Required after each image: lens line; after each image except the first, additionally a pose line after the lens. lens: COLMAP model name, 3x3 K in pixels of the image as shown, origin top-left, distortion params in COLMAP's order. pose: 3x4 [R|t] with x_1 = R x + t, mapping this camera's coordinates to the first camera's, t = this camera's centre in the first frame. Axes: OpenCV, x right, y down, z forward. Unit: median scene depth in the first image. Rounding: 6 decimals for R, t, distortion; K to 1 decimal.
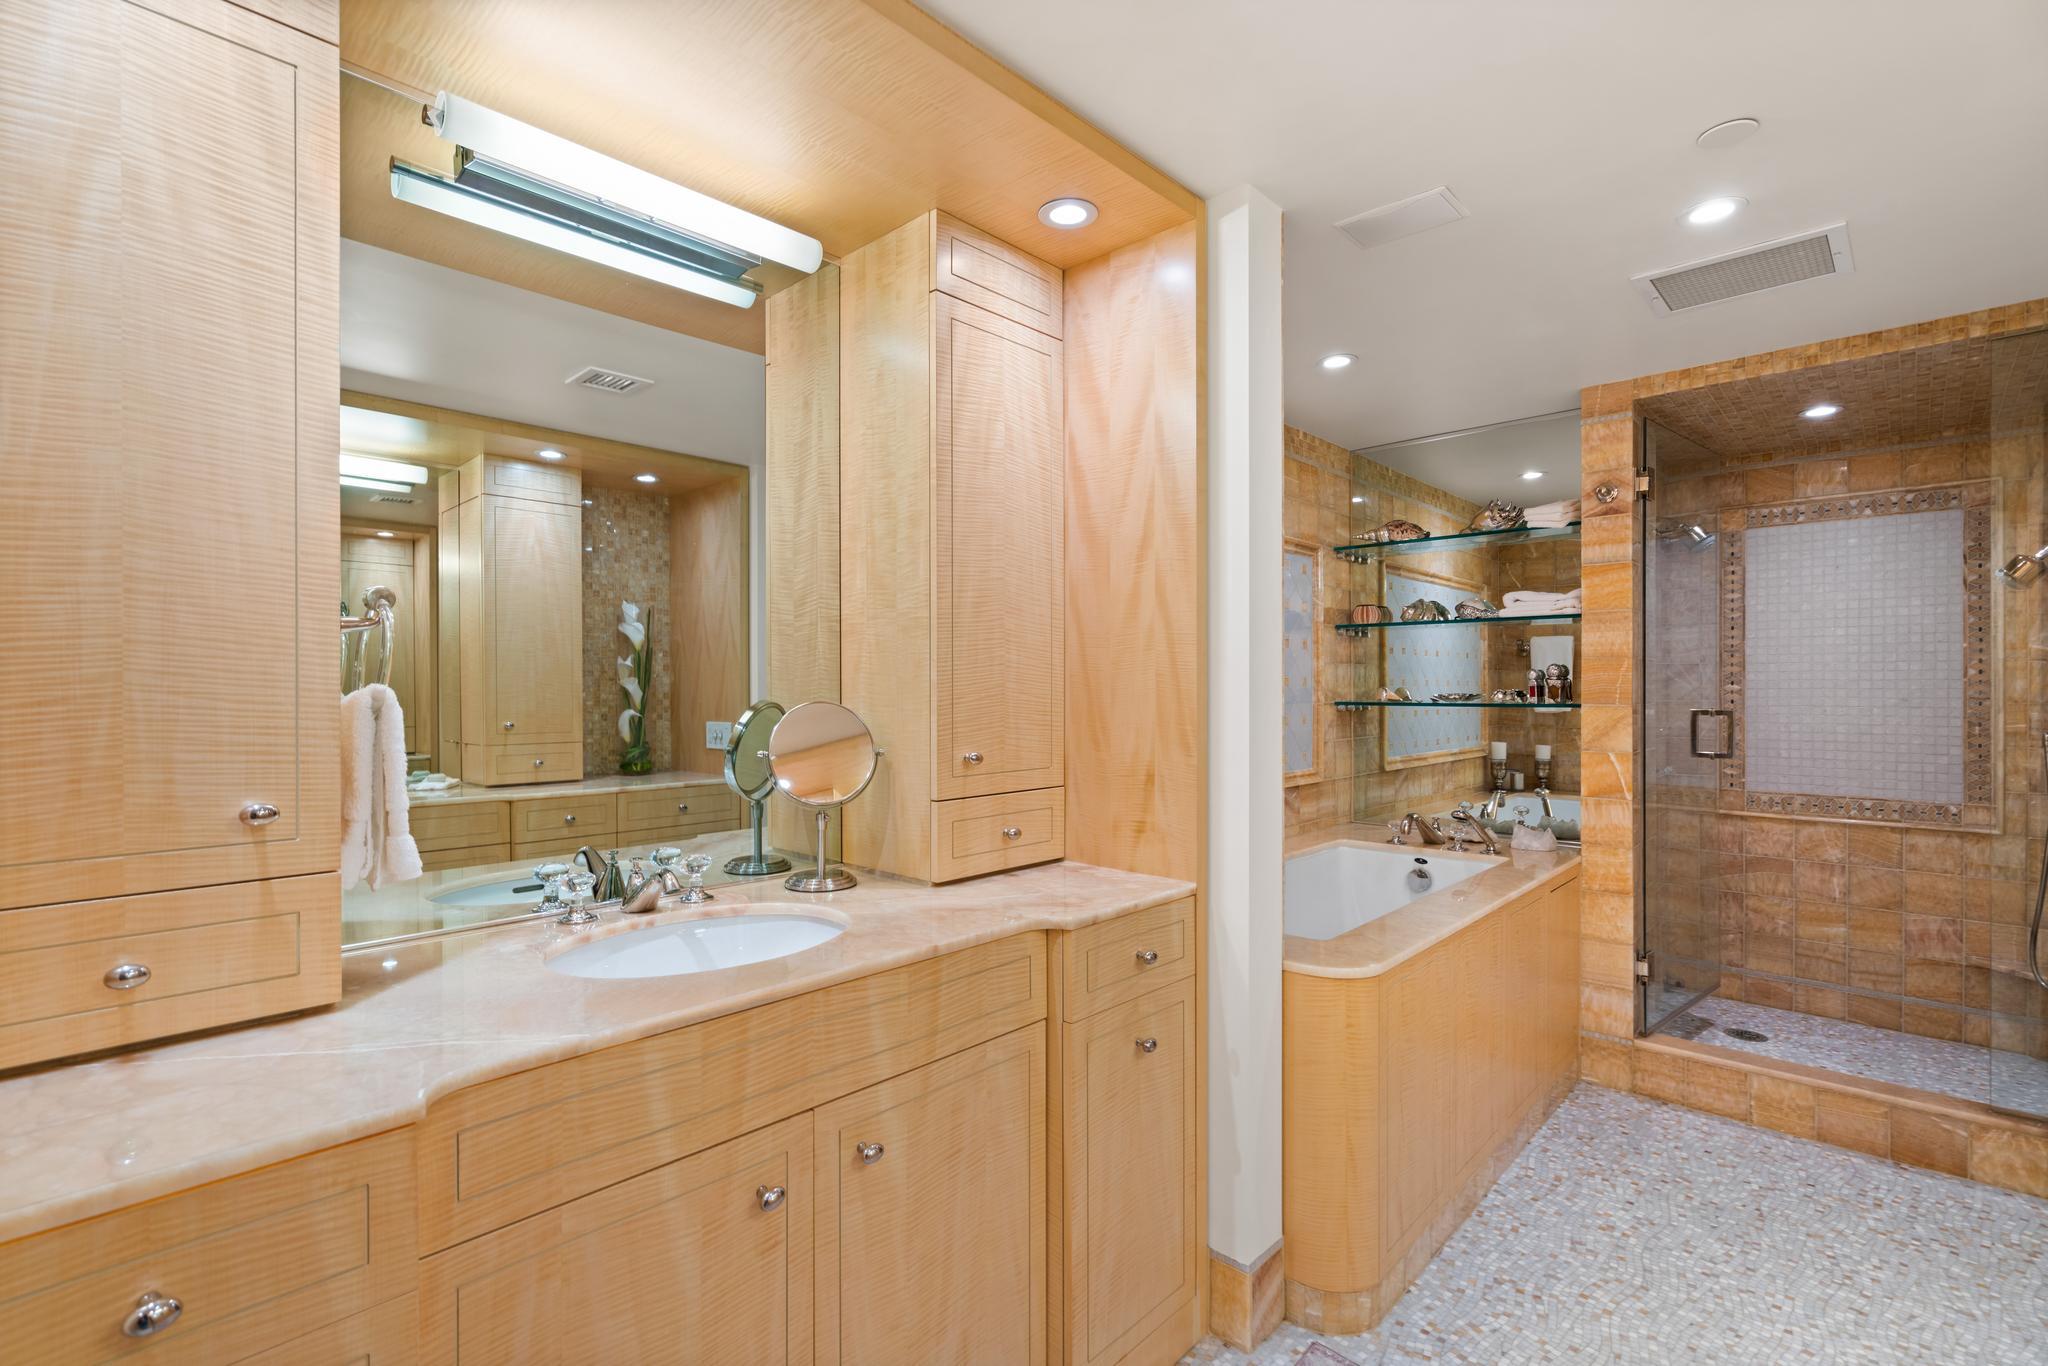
lens RADIAL K [[940.7, 0, 1008.2], [0, 940.7, 689.8], [0, 0, 1]] dist [-0.008574, 0.004128]
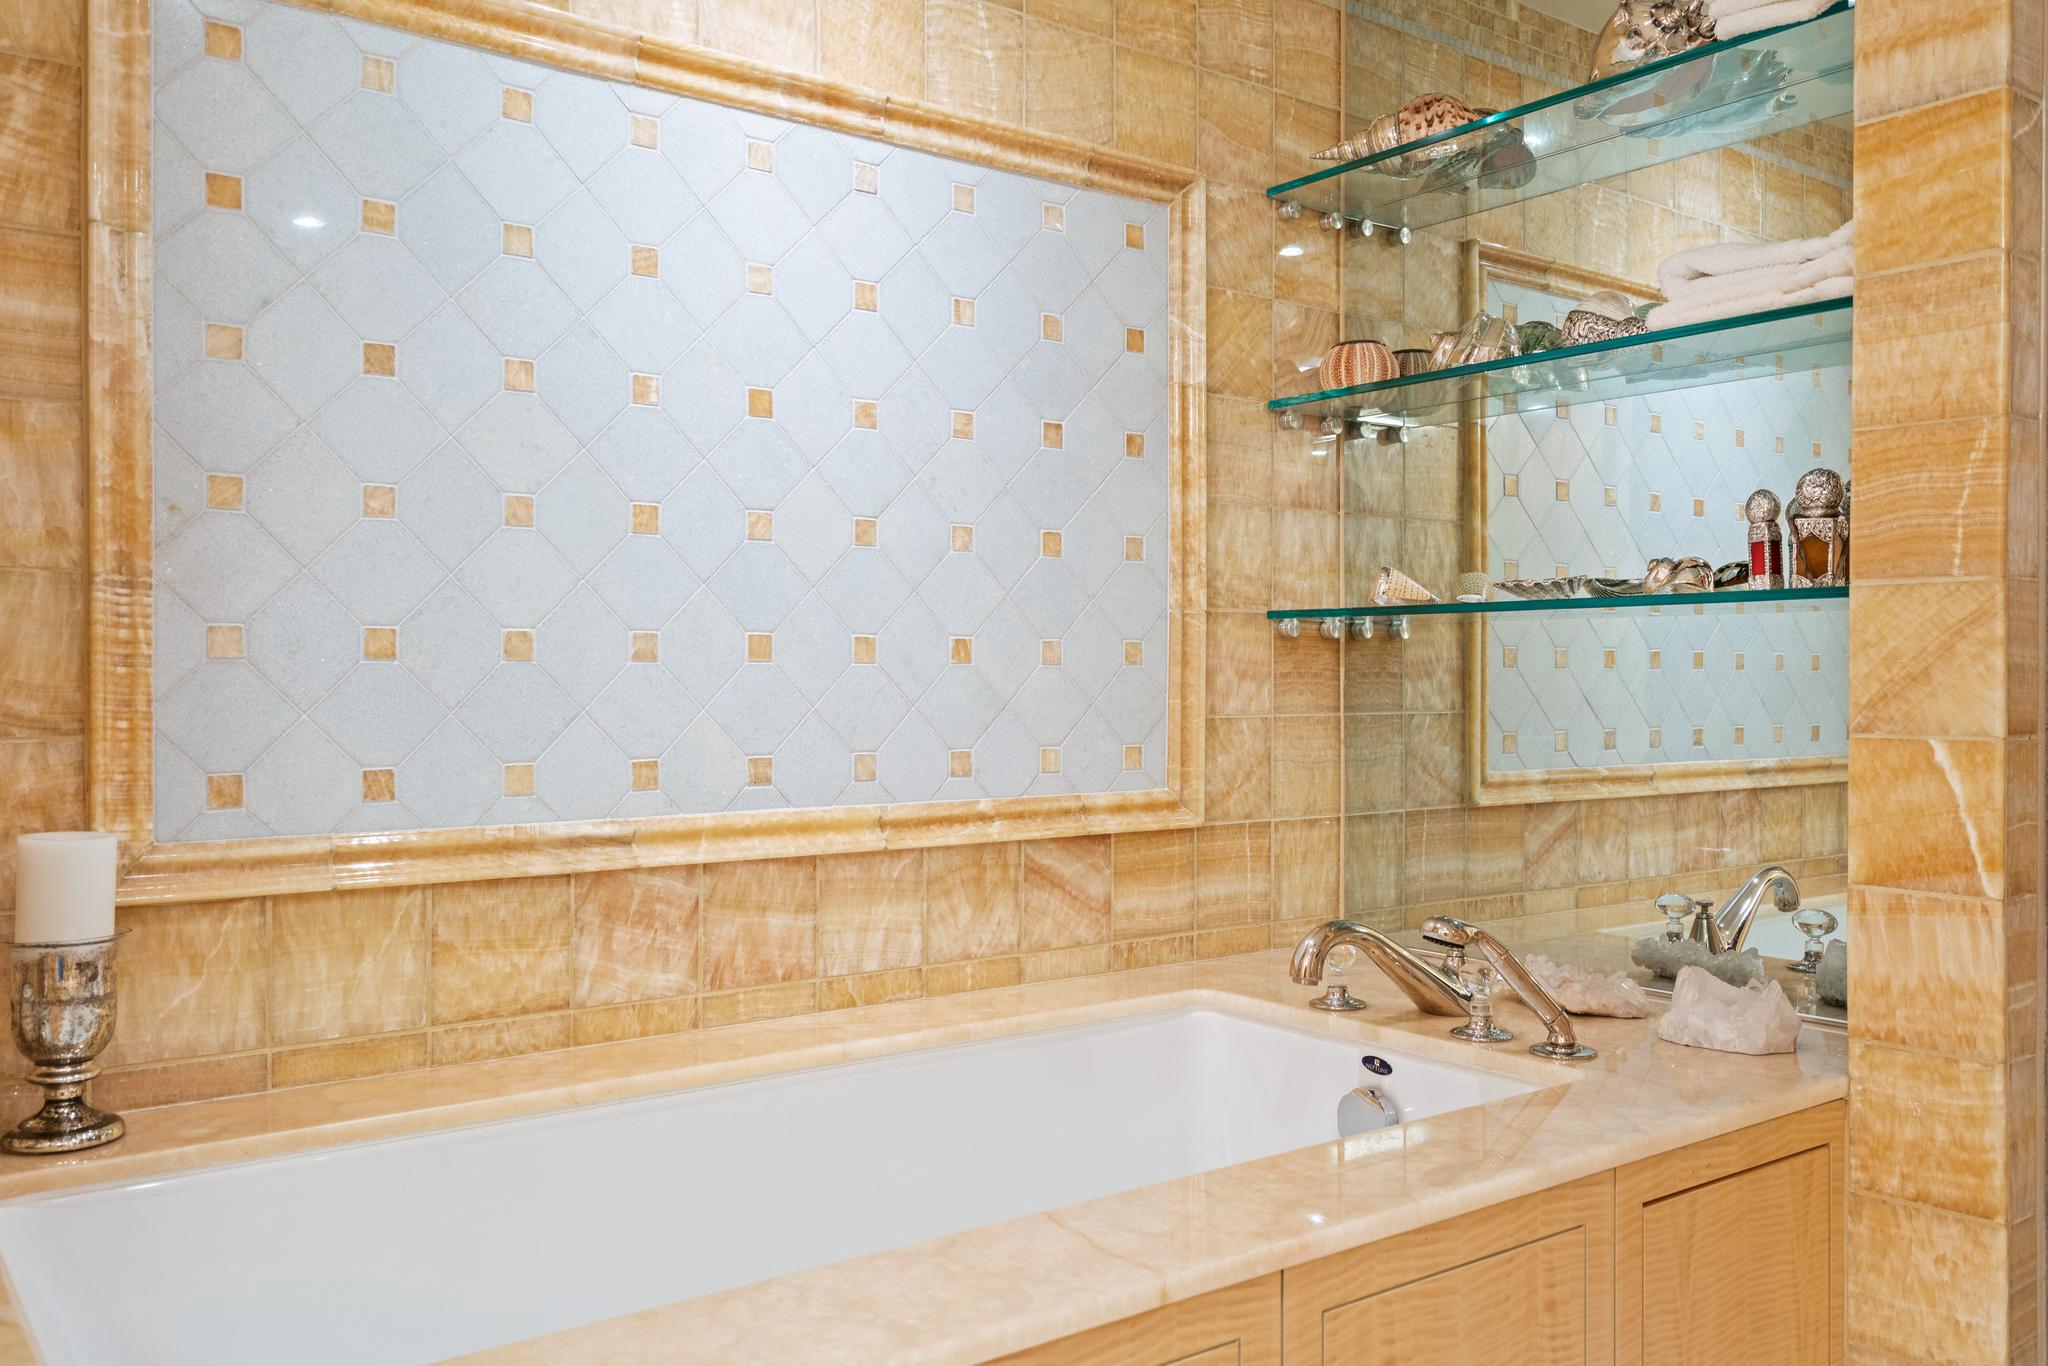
lens RADIAL K [[1655.4, 0, 1006.8], [0, 1655.4, 684.5], [0, 0, 1]] dist [0.013011, 0.000649]
pose [[0.985775, 0.003477, -0.168034, 0.384176], [-0.002909, 0.999989, 0.003627, 0.042655], [0.168045, -0.003087, 0.985775, 0.374046]]
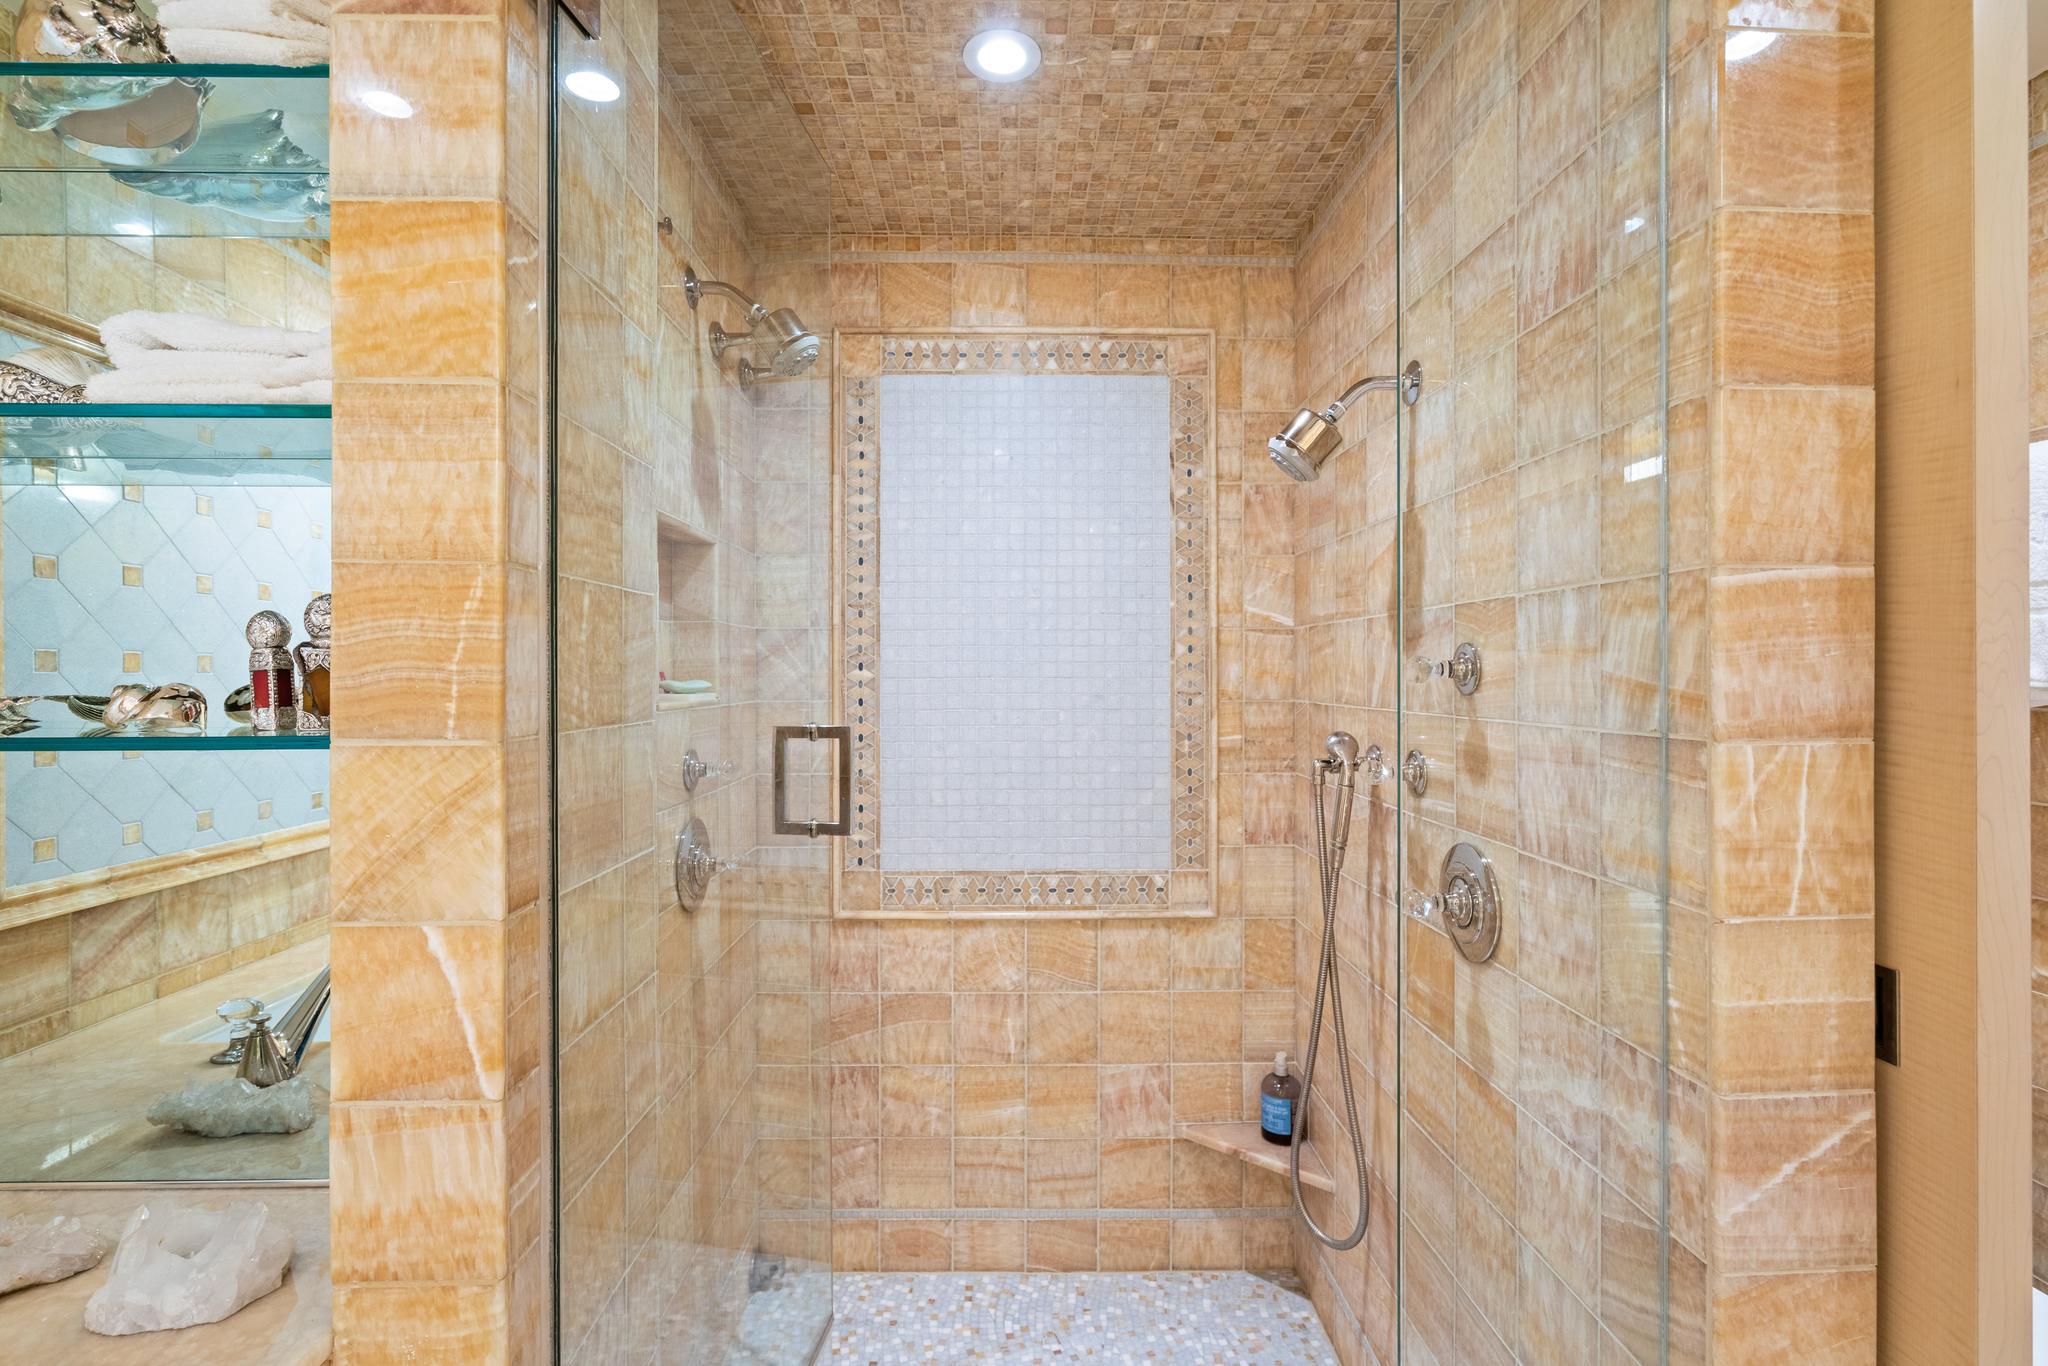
lens RADIAL K [[940.7, 0, 1014.8], [0, 940.7, 676.3], [0, 0, 1]] dist [-0.008574, 0.004128]
pose [[0.712090, -0.000937, 0.702087, 0.502963], [0.001645, 0.999999, -0.000334, -0.001579], [-0.702086, 0.001393, 0.712091, 0.611710]]
